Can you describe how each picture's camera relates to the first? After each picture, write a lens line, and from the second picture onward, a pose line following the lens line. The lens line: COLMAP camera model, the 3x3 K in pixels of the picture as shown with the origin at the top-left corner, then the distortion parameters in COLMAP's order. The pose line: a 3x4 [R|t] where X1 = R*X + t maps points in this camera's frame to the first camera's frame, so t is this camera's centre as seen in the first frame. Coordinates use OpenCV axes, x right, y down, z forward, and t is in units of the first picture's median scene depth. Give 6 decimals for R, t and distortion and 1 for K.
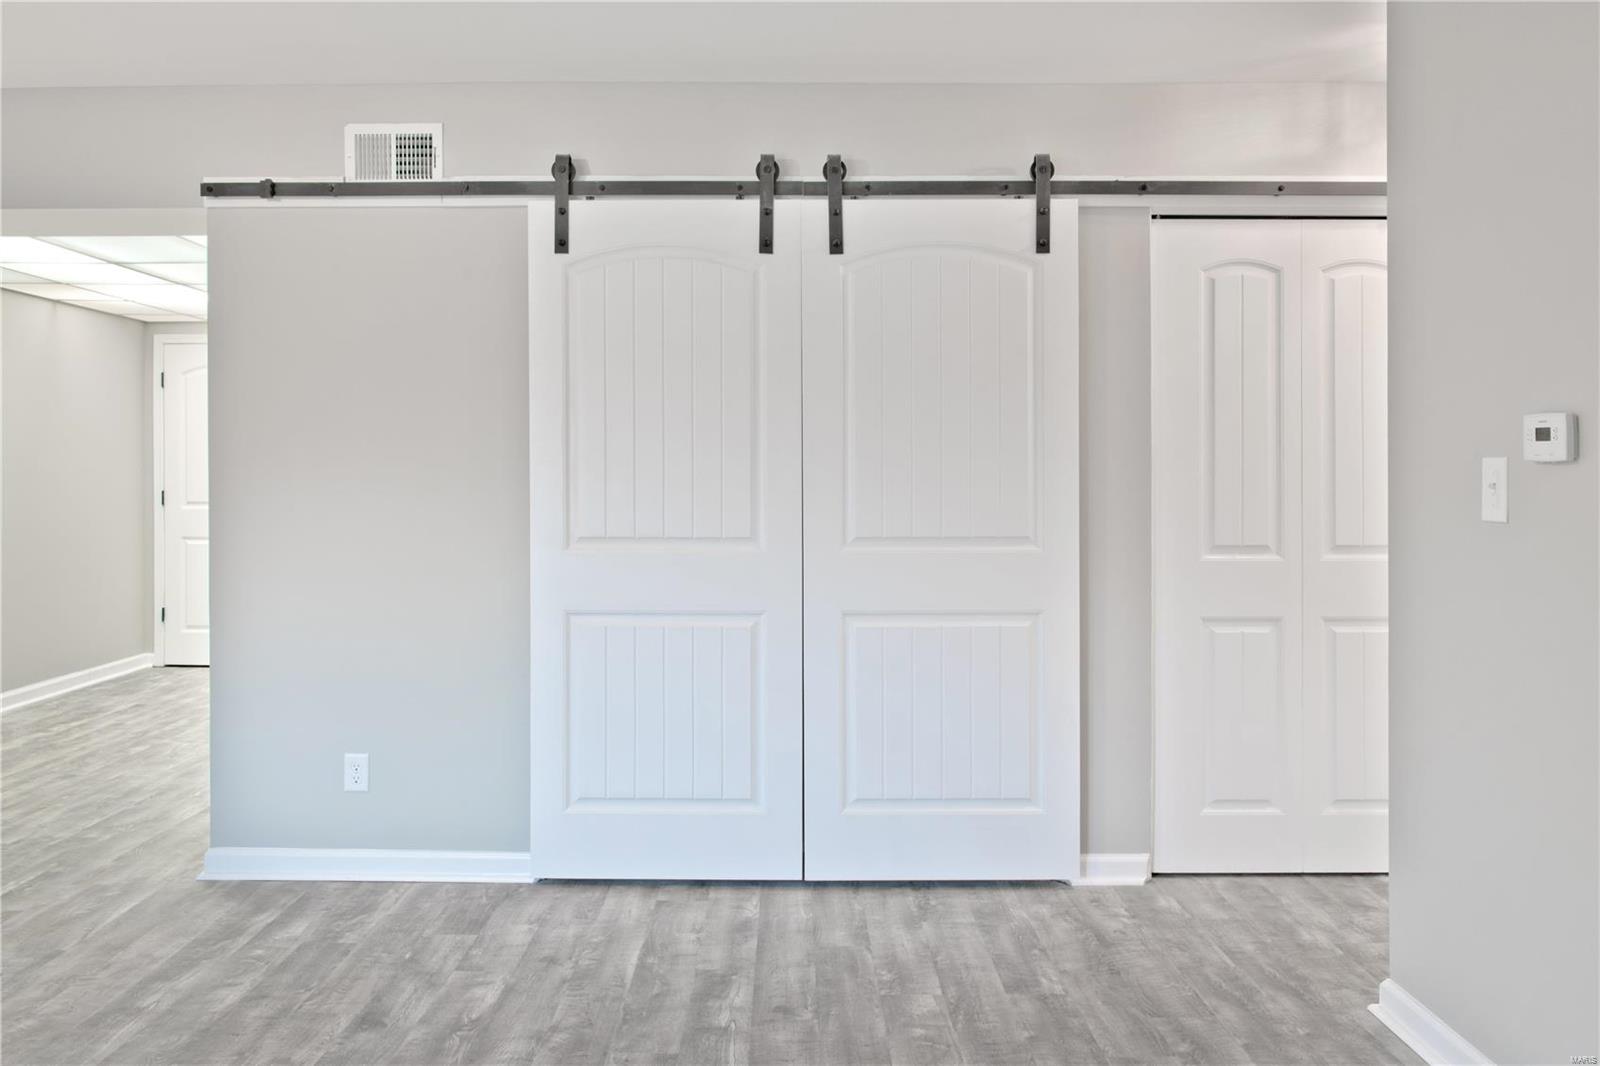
lens RADIAL K [[1188.8, 0, 761.0], [0, 1188.8, 482.3], [0, 0, 1]] dist [0.002748, -0.043173]
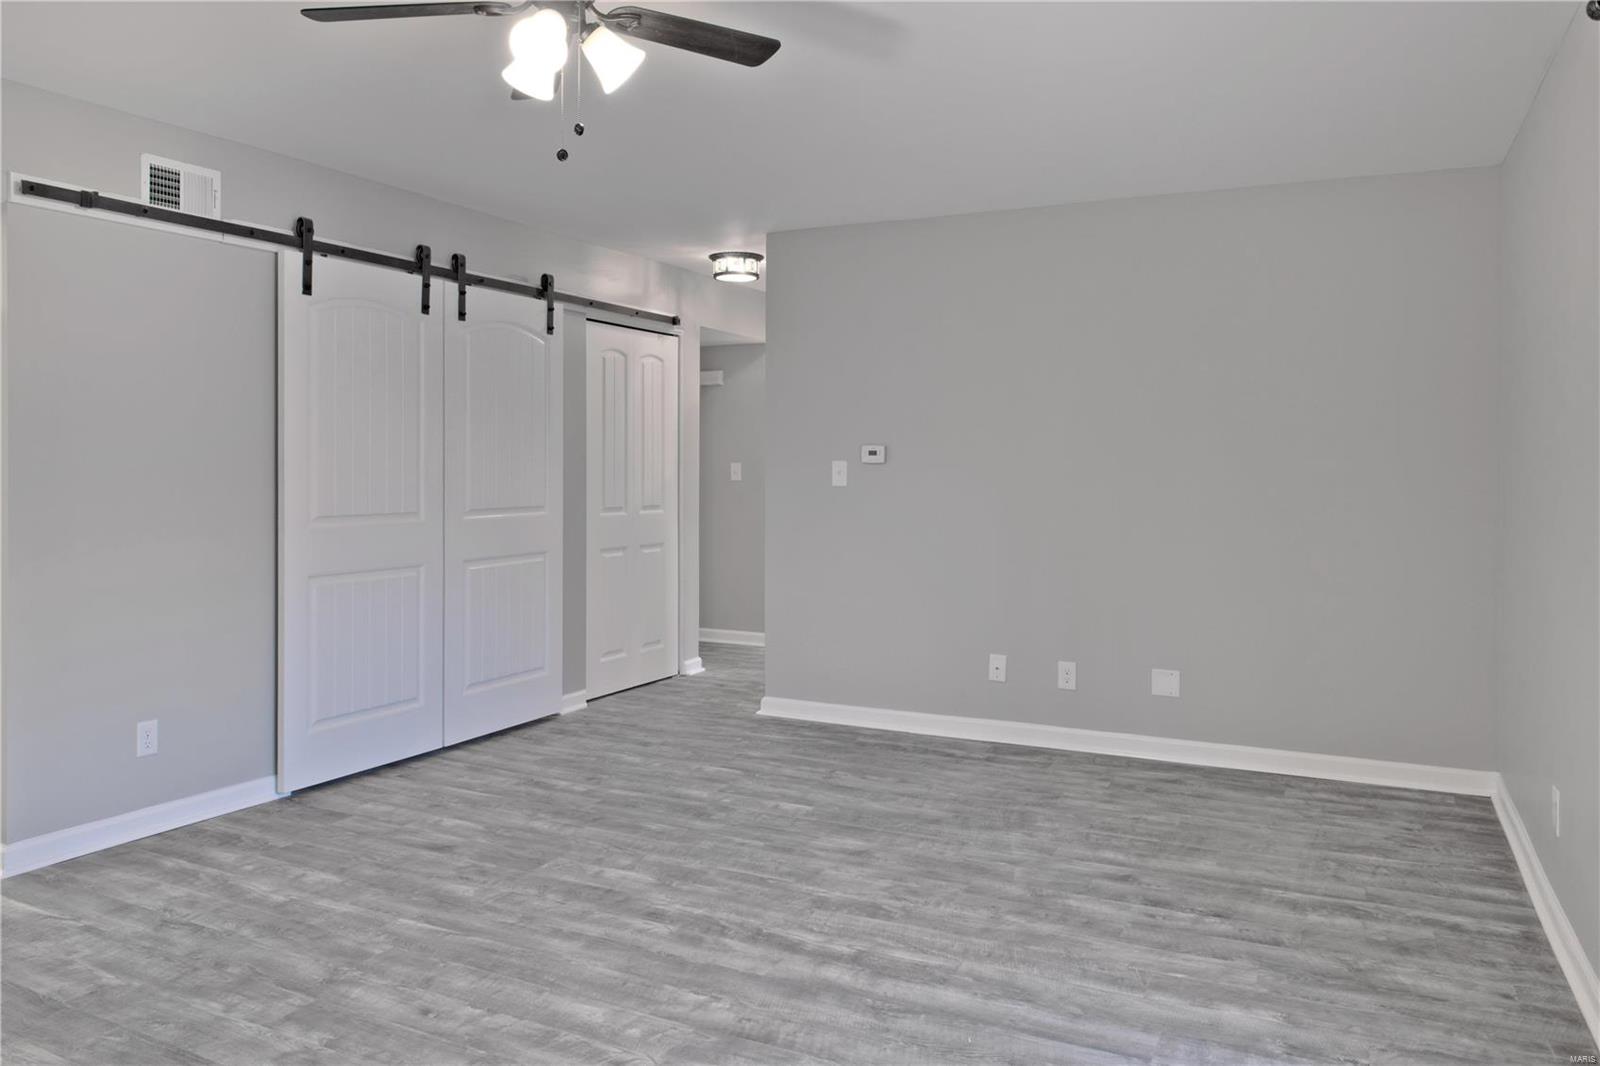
lens RADIAL K [[1142.7, 0, 725.2], [0, 1142.7, 457.3], [0, 0, 1]] dist [0.003484, -0.042448]
pose [[0.495626, 0.006360, 0.868513, -1.013754], [0.007750, 0.999901, -0.011745, -0.000509], [-0.868501, 0.012552, 0.495528, 0.004783]]
